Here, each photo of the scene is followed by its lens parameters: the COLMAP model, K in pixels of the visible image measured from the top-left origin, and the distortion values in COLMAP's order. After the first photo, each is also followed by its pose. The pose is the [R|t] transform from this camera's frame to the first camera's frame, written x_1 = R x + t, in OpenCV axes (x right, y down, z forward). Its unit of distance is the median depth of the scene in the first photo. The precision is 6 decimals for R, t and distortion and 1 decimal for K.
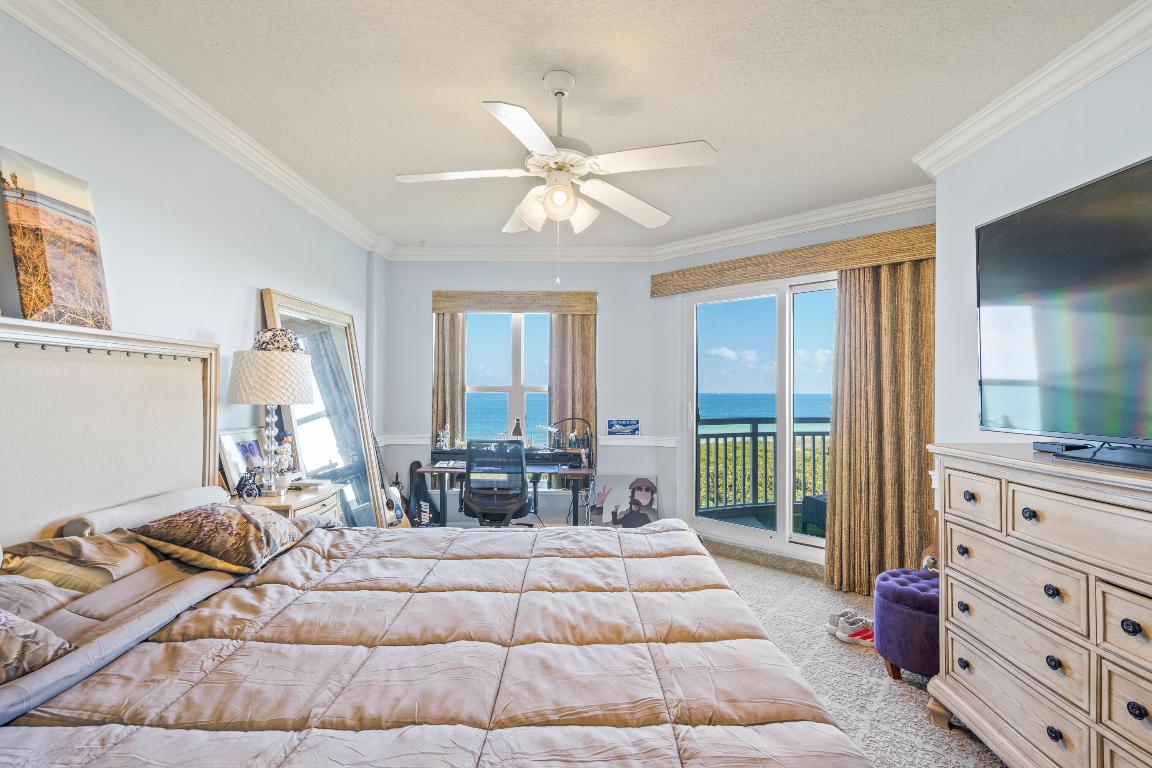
lens RADIAL K [[538.4, 0, 575.8], [0, 538.4, 385.3], [0, 0, 1]] dist [-0.002198, 0.001049]
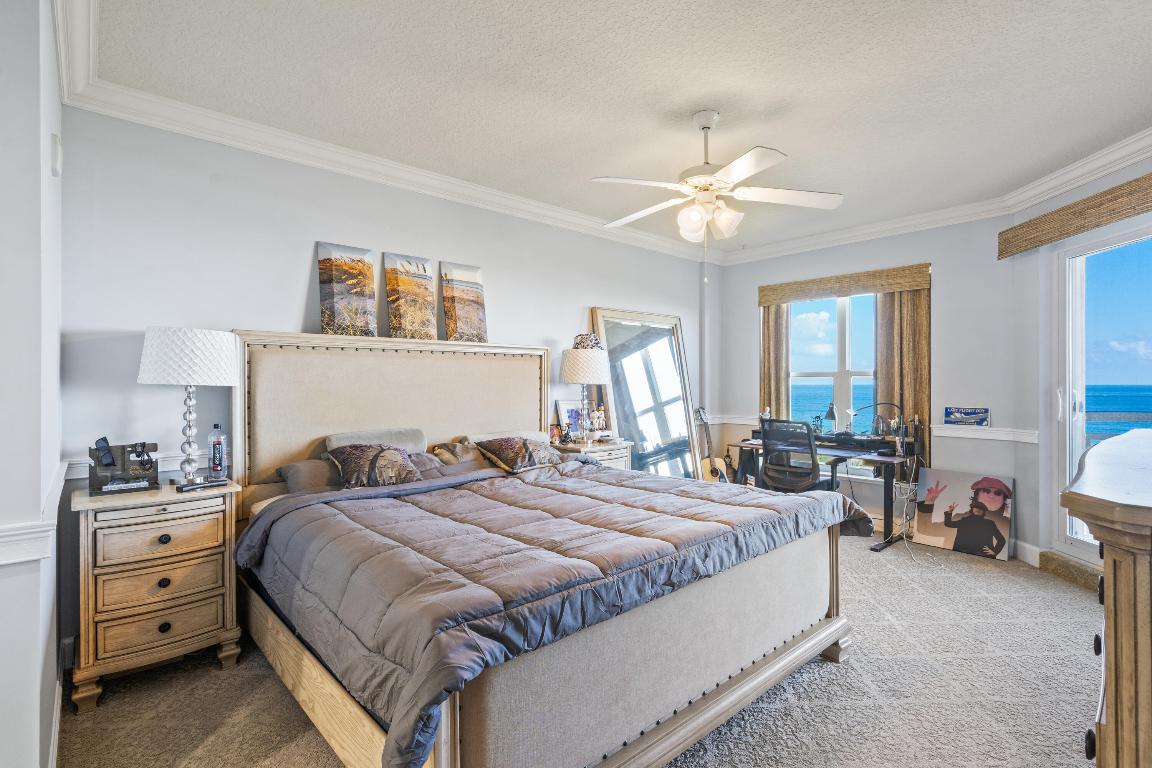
lens RADIAL K [[538.4, 0, 588.0], [0, 538.4, 383.0], [0, 0, 1]] dist [-0.002198, 0.001049]
pose [[0.686457, -0.006543, -0.727141, 0.307266], [0.012547, 0.999917, 0.002849, 0.015683], [0.727062, -0.011079, 0.686482, -0.021000]]
